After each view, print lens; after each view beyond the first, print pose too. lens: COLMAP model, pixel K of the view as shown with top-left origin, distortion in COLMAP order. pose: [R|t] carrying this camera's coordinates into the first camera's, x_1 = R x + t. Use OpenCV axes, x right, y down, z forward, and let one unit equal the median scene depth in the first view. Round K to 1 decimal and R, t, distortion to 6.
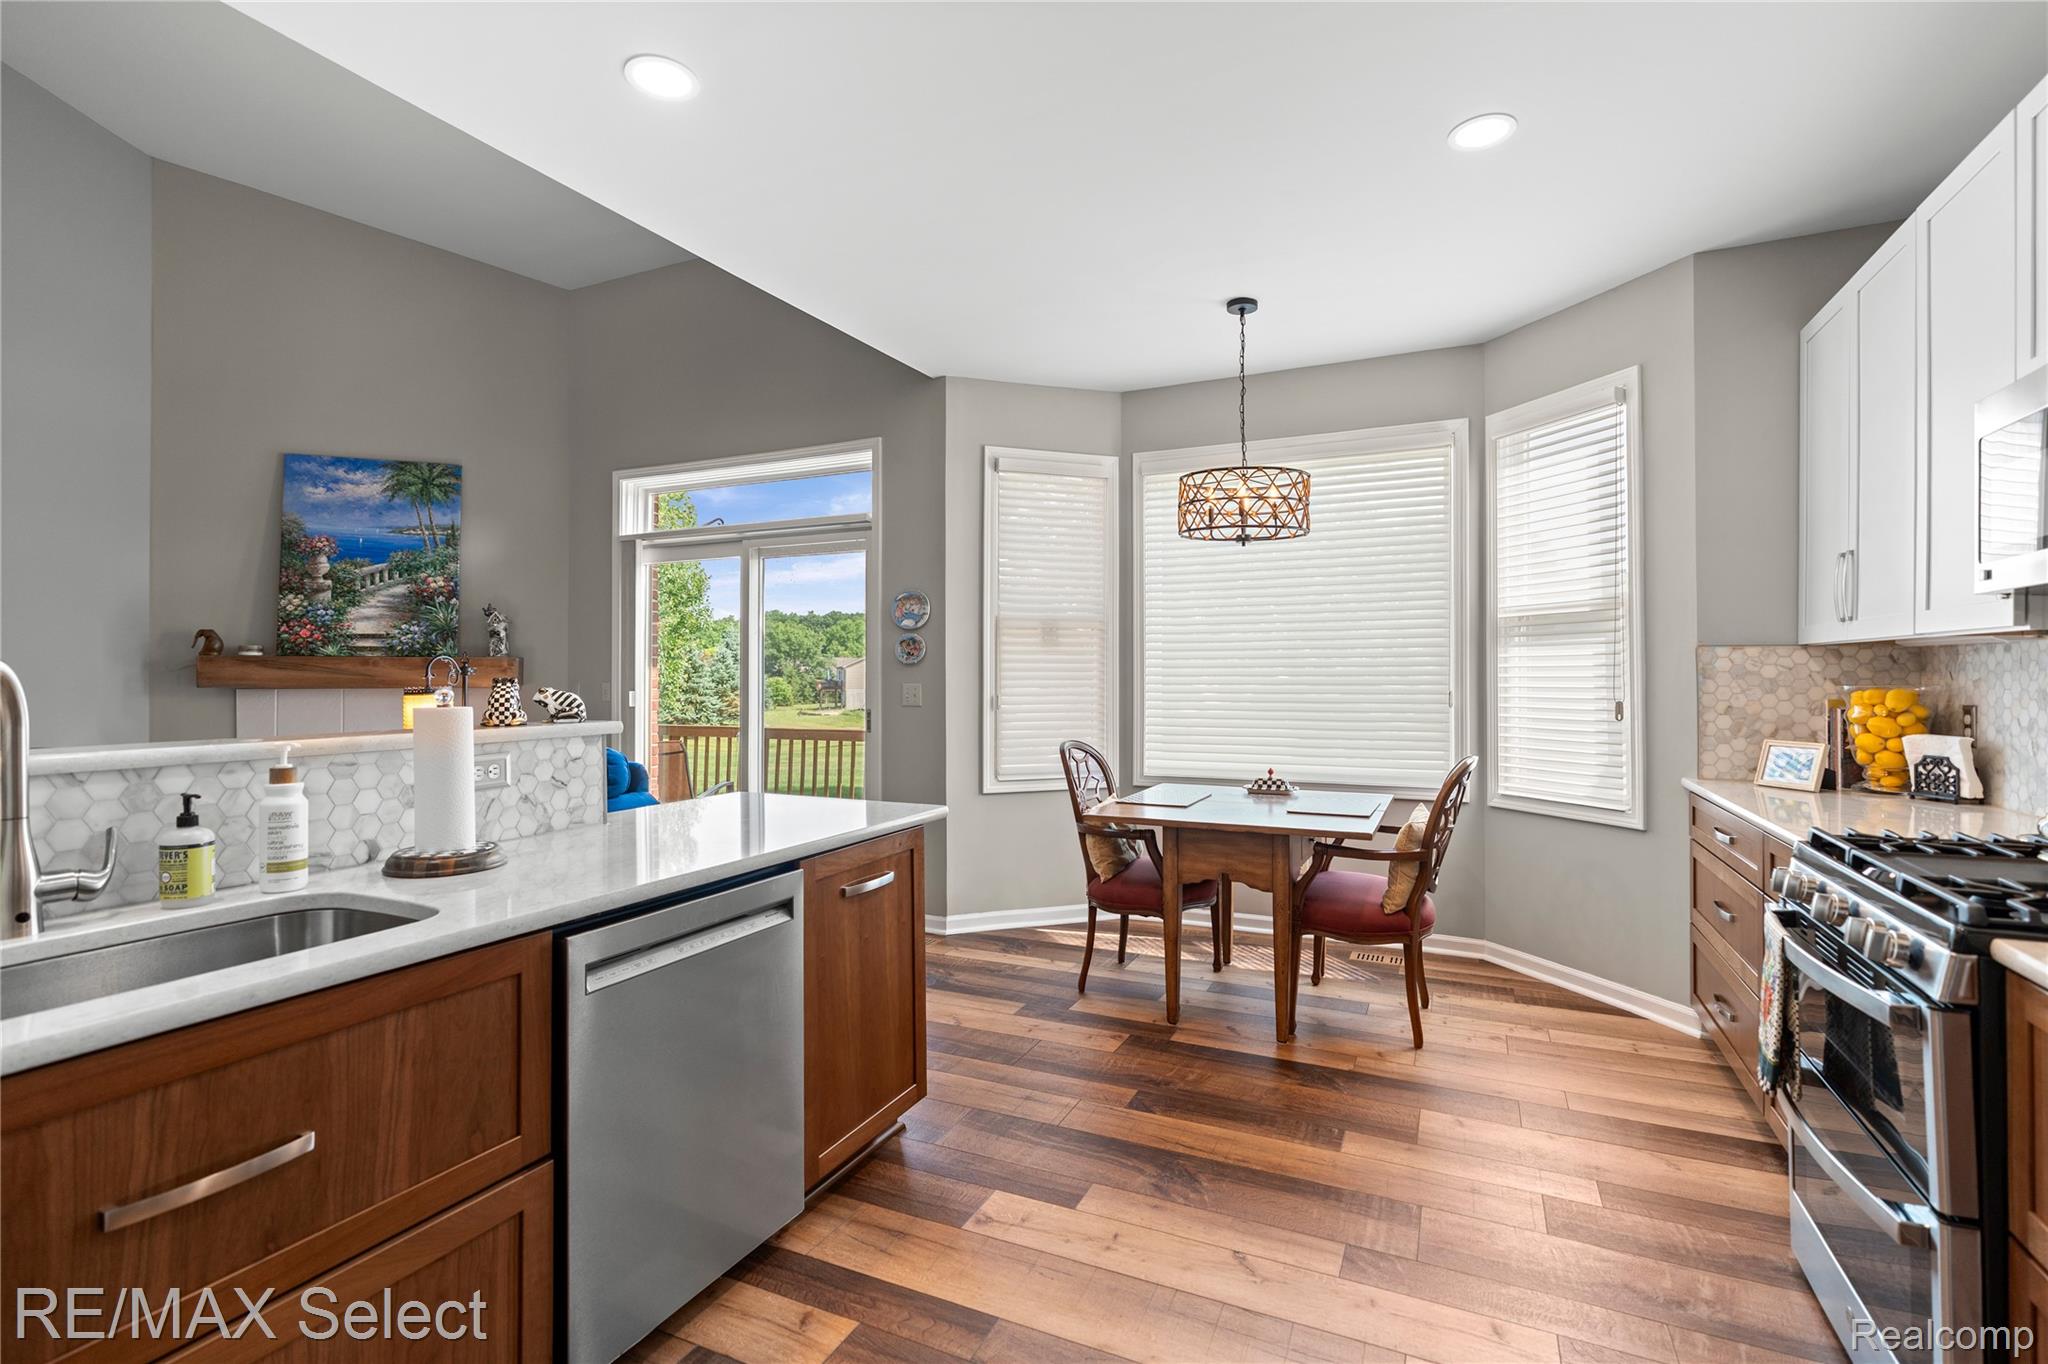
lens RADIAL K [[919.7, 0, 1037.4], [0, 919.7, 673.9], [0, 0, 1]] dist [-0.011361, 0.002892]
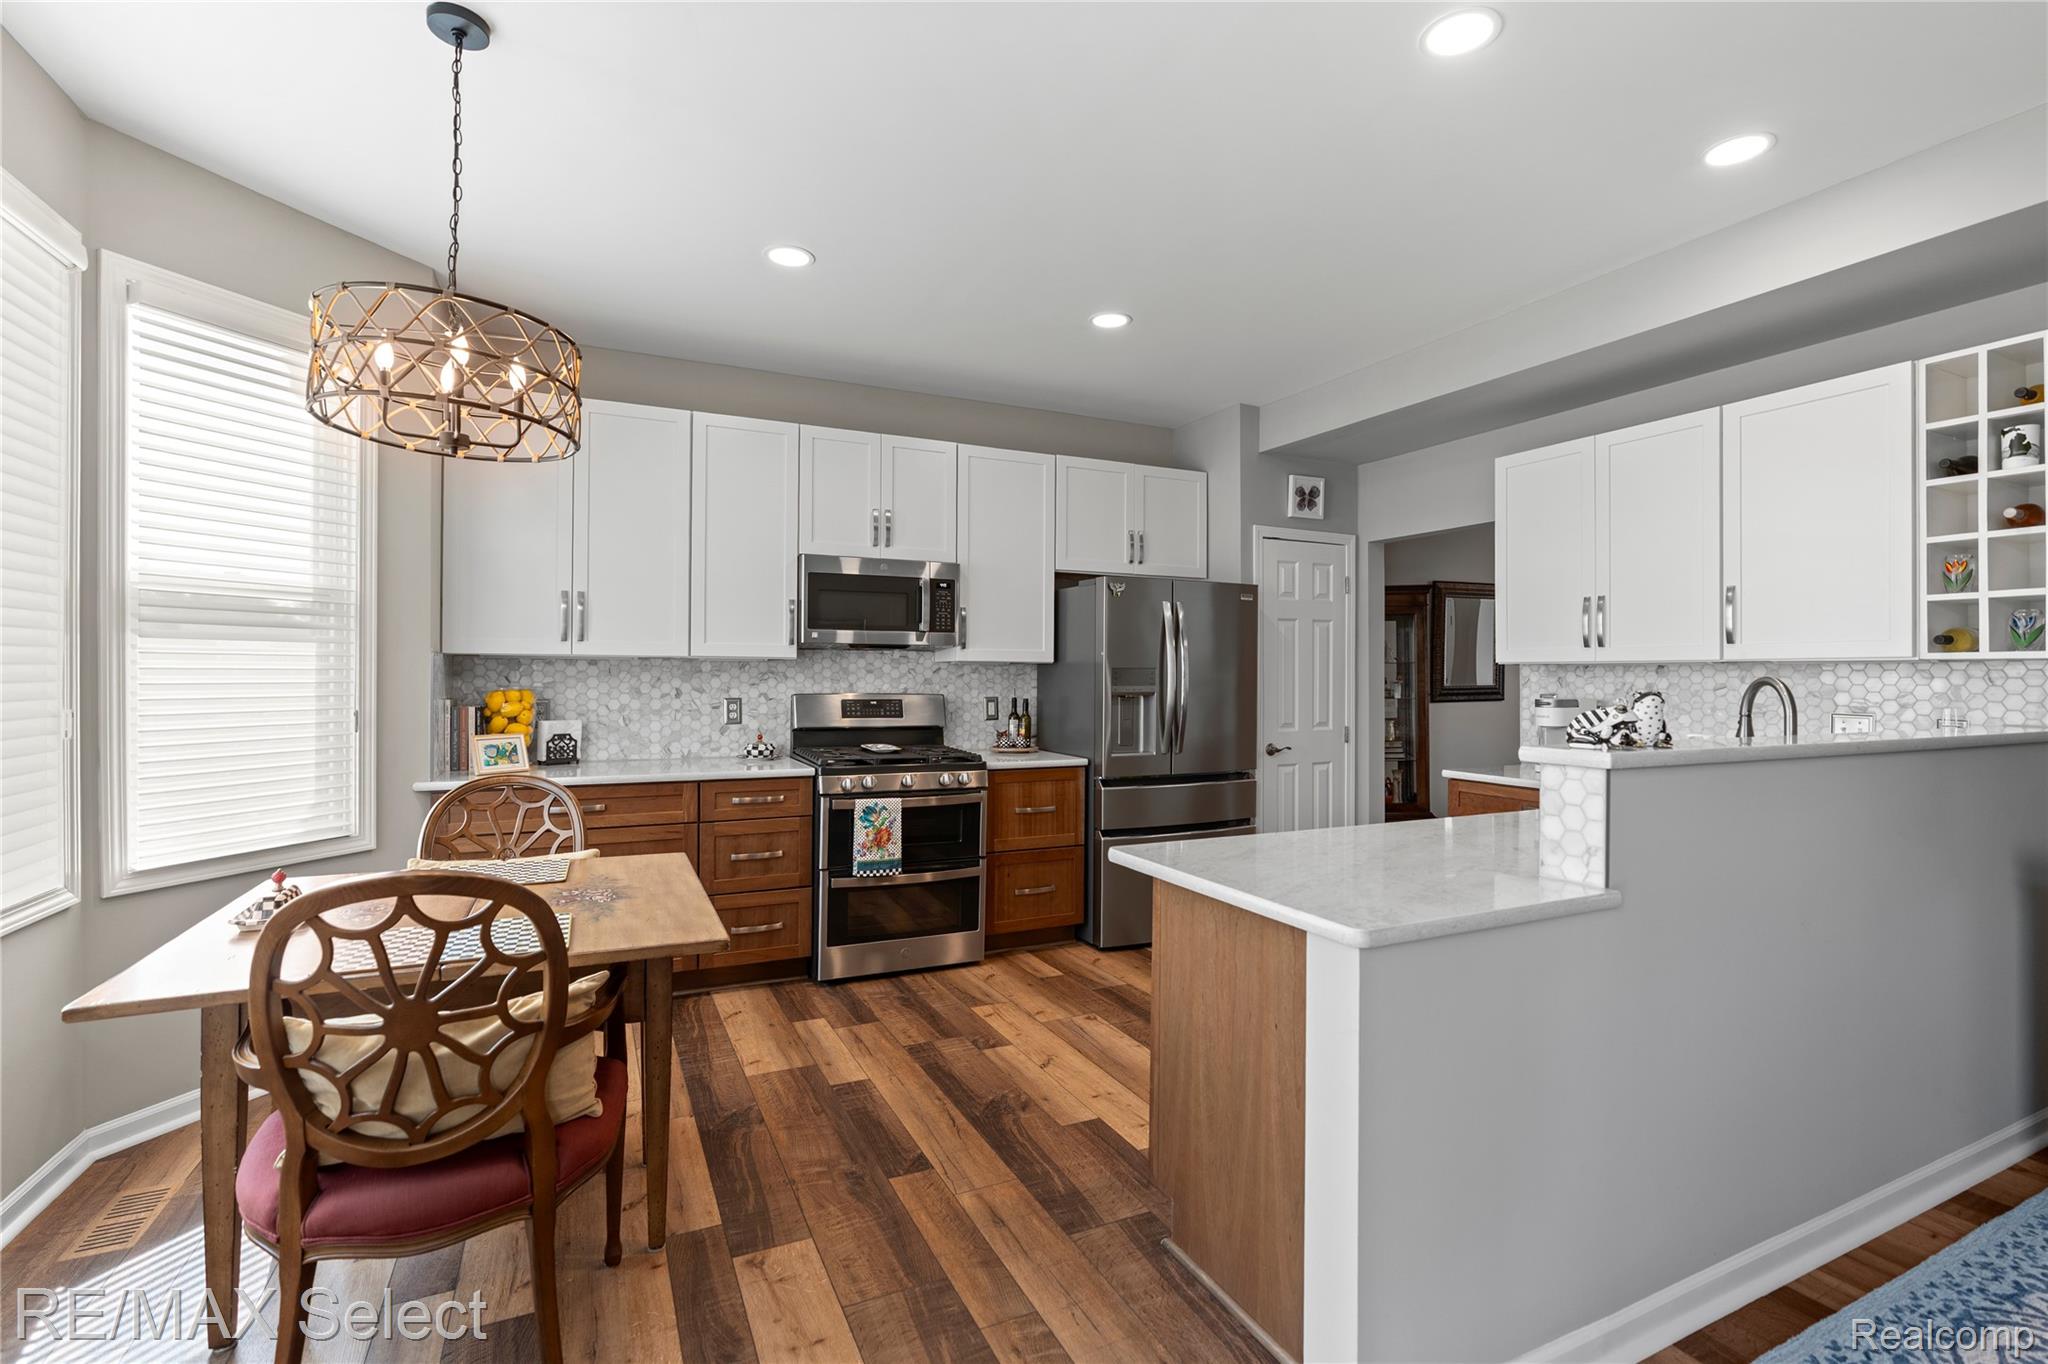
lens RADIAL K [[919.7, 0, 1041.7], [0, 919.7, 676.6], [0, 0, 1]] dist [-0.011361, 0.002892]
pose [[-0.777692, -0.003163, 0.628637, -0.281445], [-0.005460, 0.999984, -0.001723, -0.002167], [-0.628621, -0.004773, -0.777697, 0.842105]]
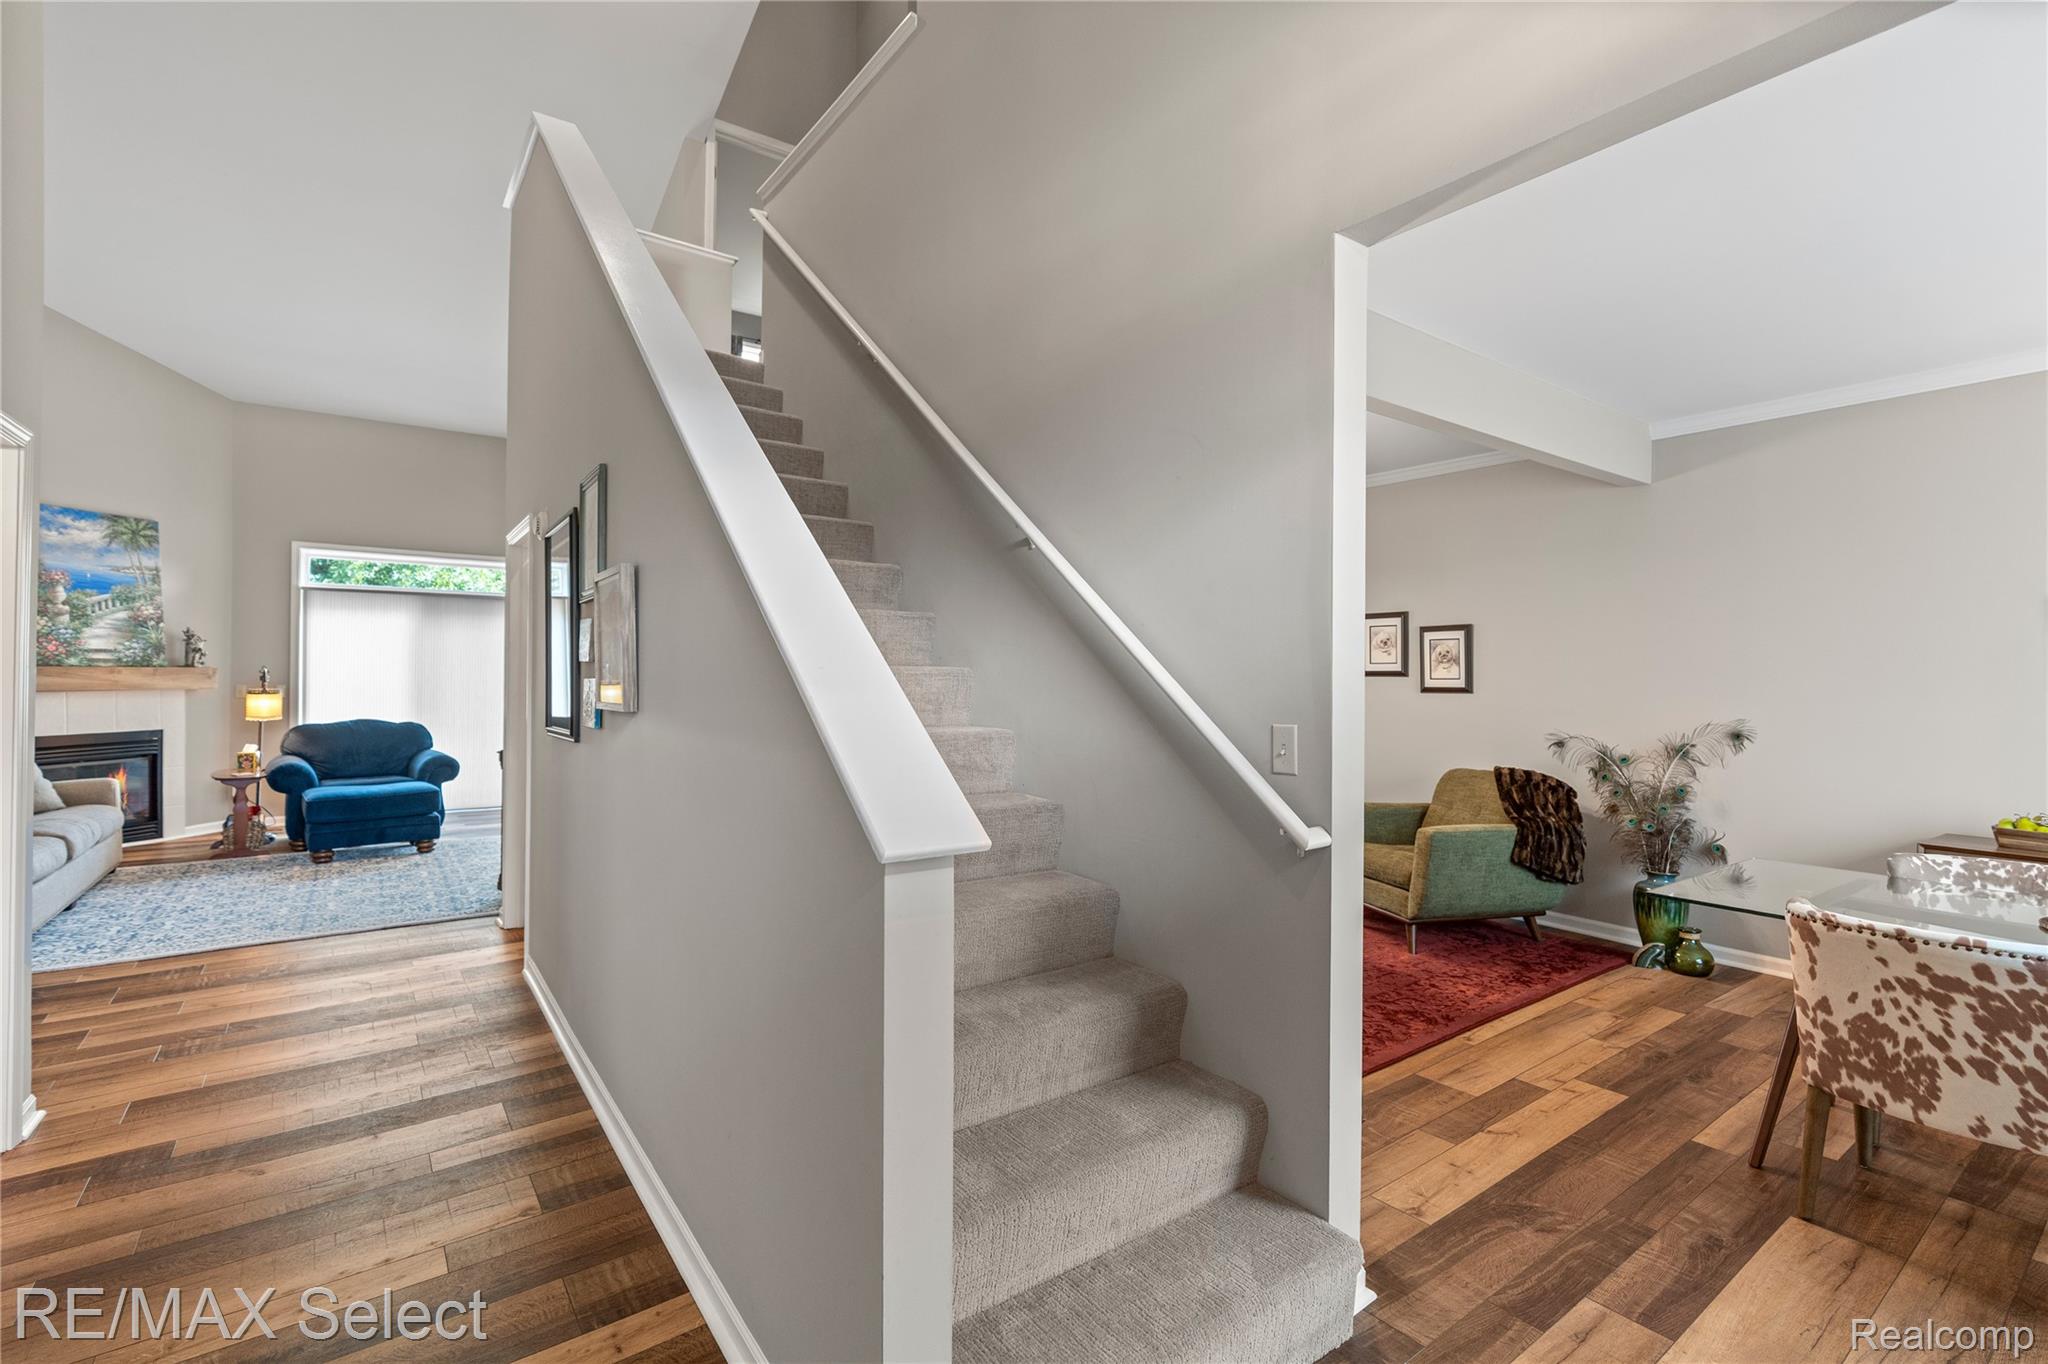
lens RADIAL K [[919.7, 0, 1031.0], [0, 919.7, 672.5], [0, 0, 1]] dist [-0.011361, 0.002892]
pose [[0.476665, 0.004290, 0.879074, -1.248042], [-0.014176, 0.999896, 0.002807, -0.032577], [-0.878971, -0.013799, 0.476676, -0.781915]]
